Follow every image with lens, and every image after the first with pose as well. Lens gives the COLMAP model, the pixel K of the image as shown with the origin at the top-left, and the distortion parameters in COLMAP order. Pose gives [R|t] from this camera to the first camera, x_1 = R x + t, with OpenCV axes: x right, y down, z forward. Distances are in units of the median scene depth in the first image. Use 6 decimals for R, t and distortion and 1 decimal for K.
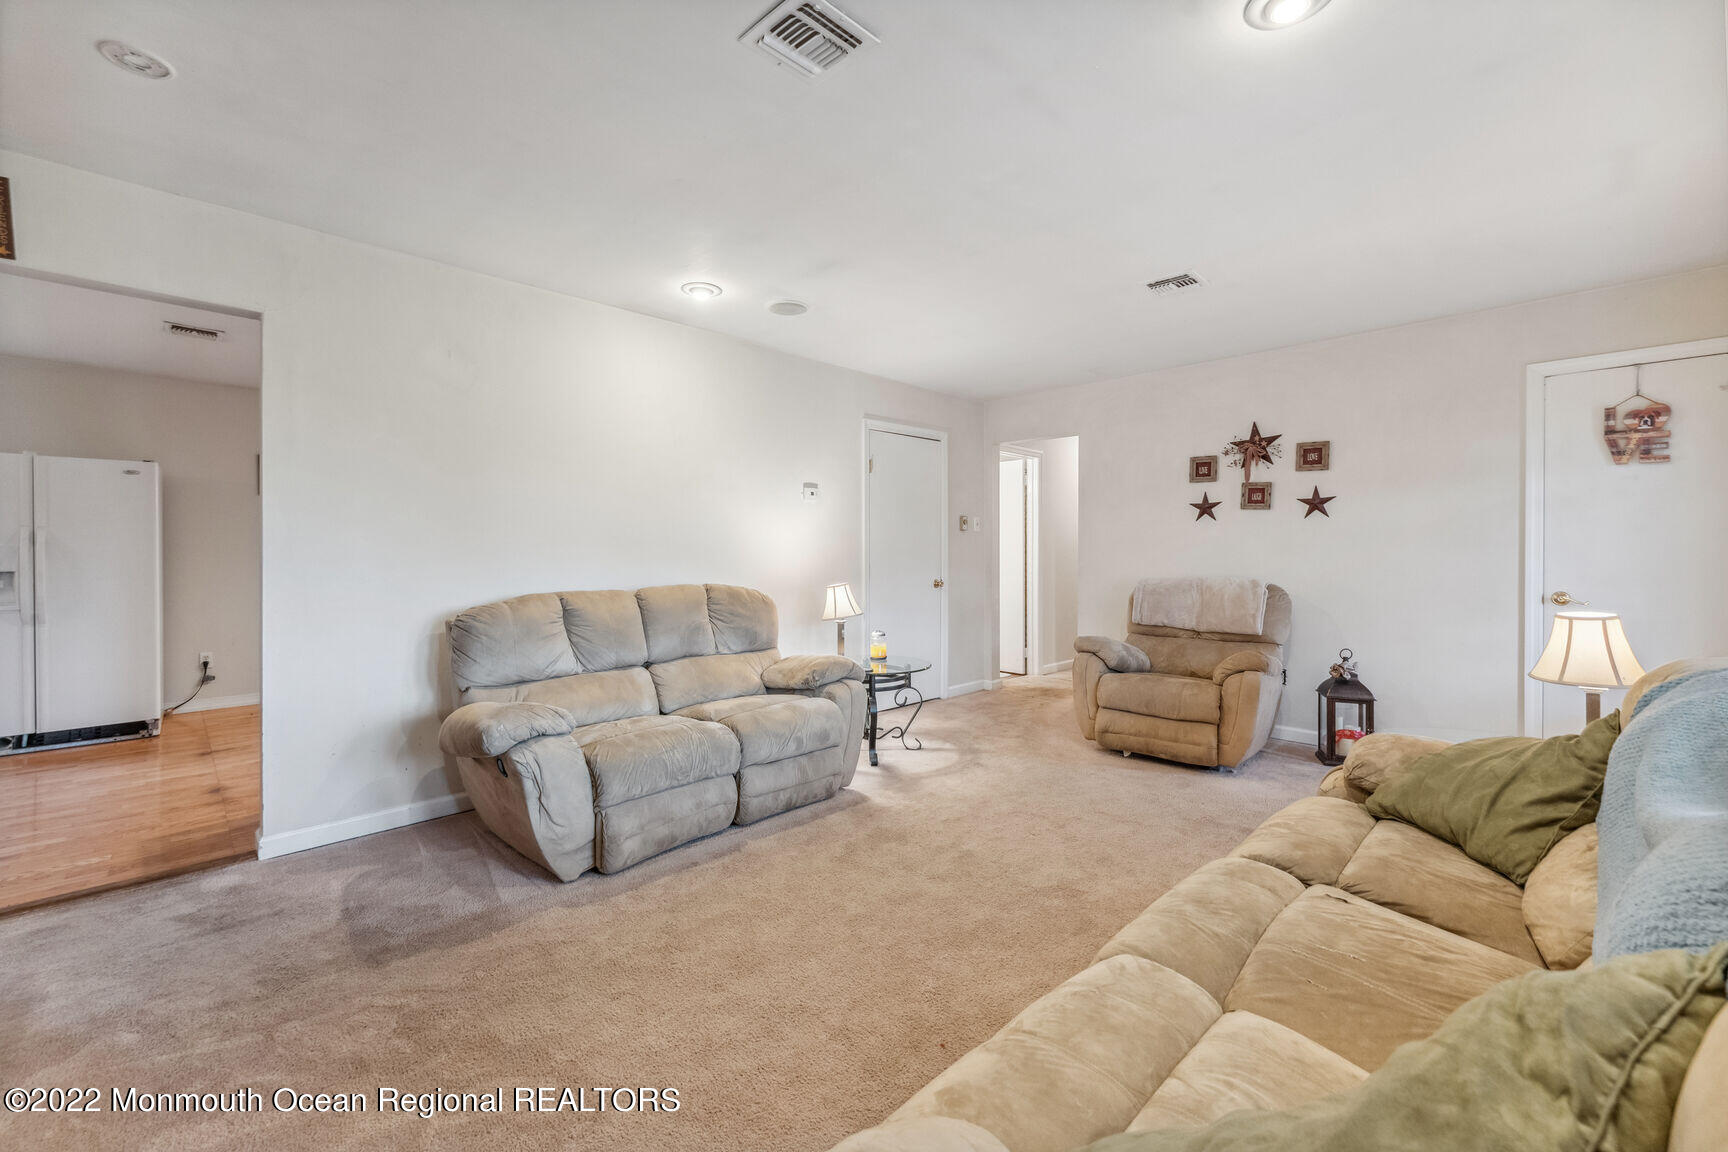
lens RADIAL K [[703.1, 0, 839.4], [0, 703.1, 549.0], [0, 0, 1]] dist [-0.000503, -0.000574]
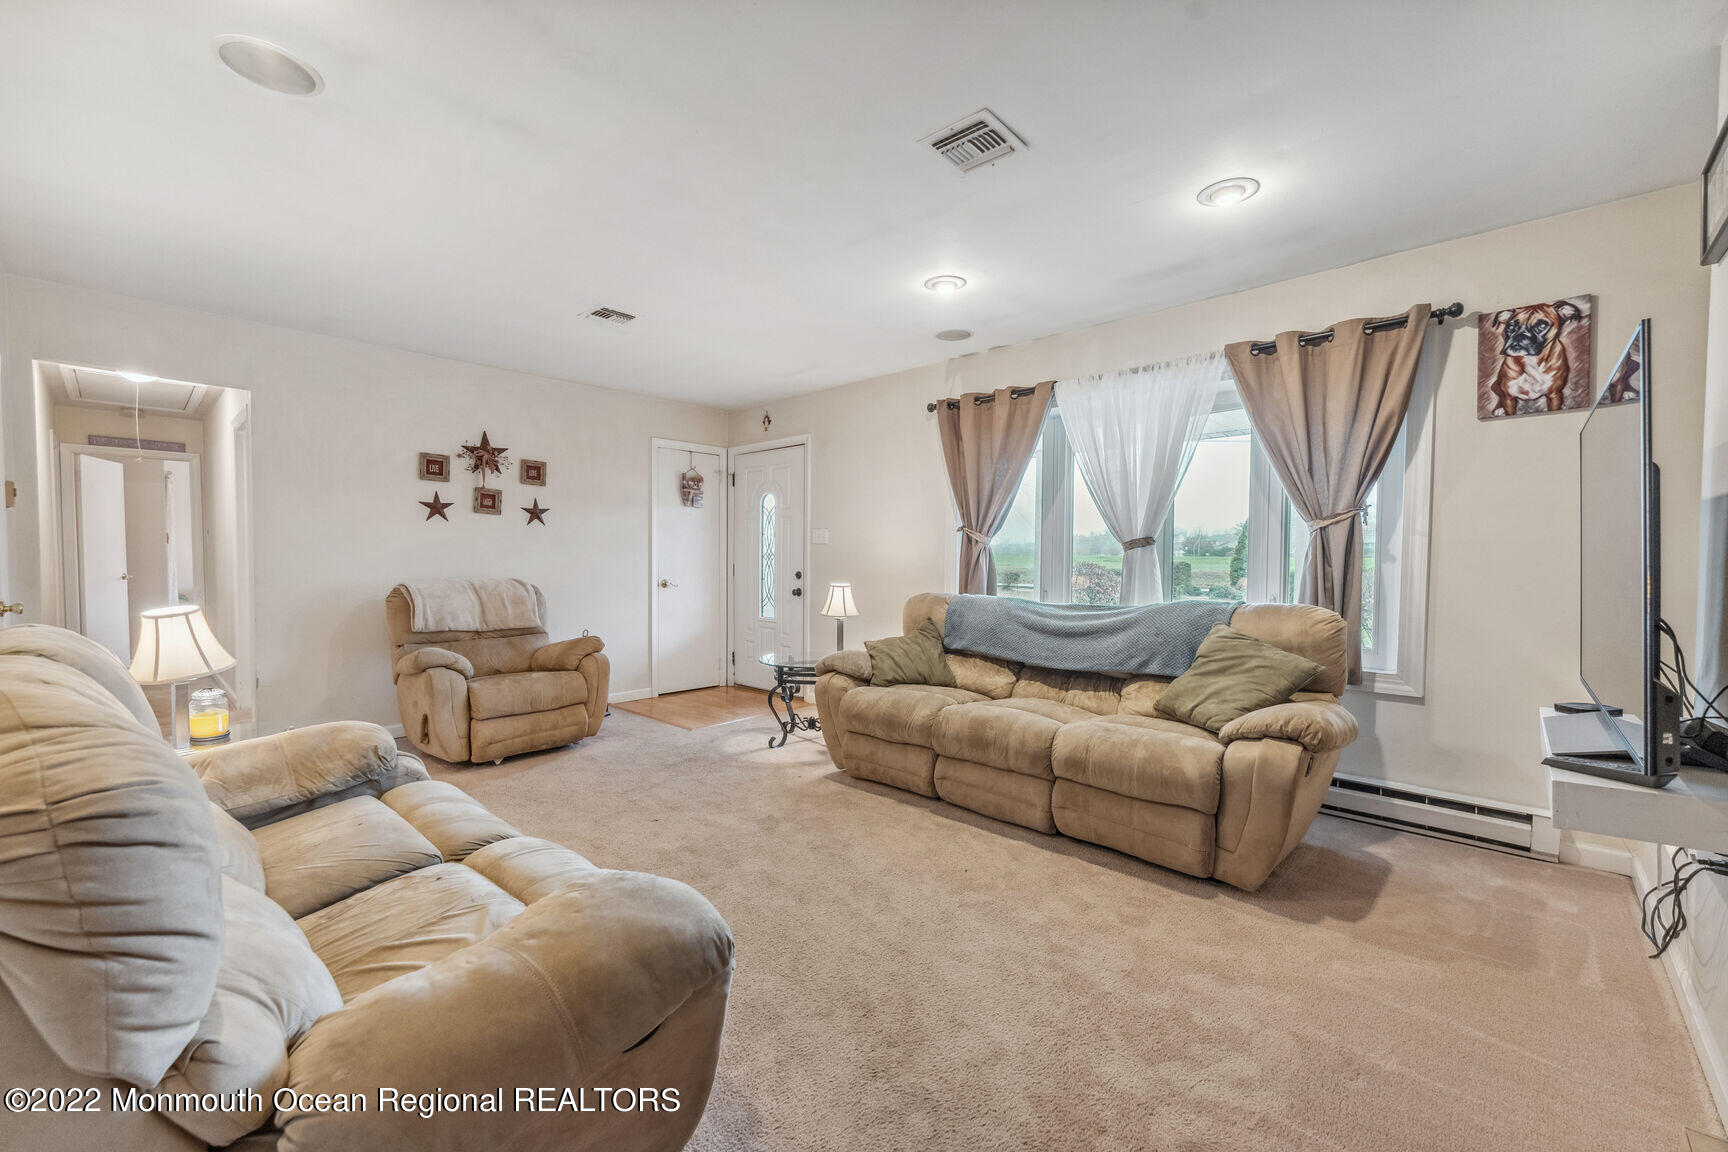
lens RADIAL K [[703.1, 0, 862.8], [0, 703.1, 579.0], [0, 0, 1]] dist [-0.000503, -0.000574]
pose [[-0.063739, -0.029249, 0.997538, -0.527981], [-0.013537, 0.999504, 0.028442, 0.004905], [-0.997875, -0.011691, -0.064103, 0.508393]]
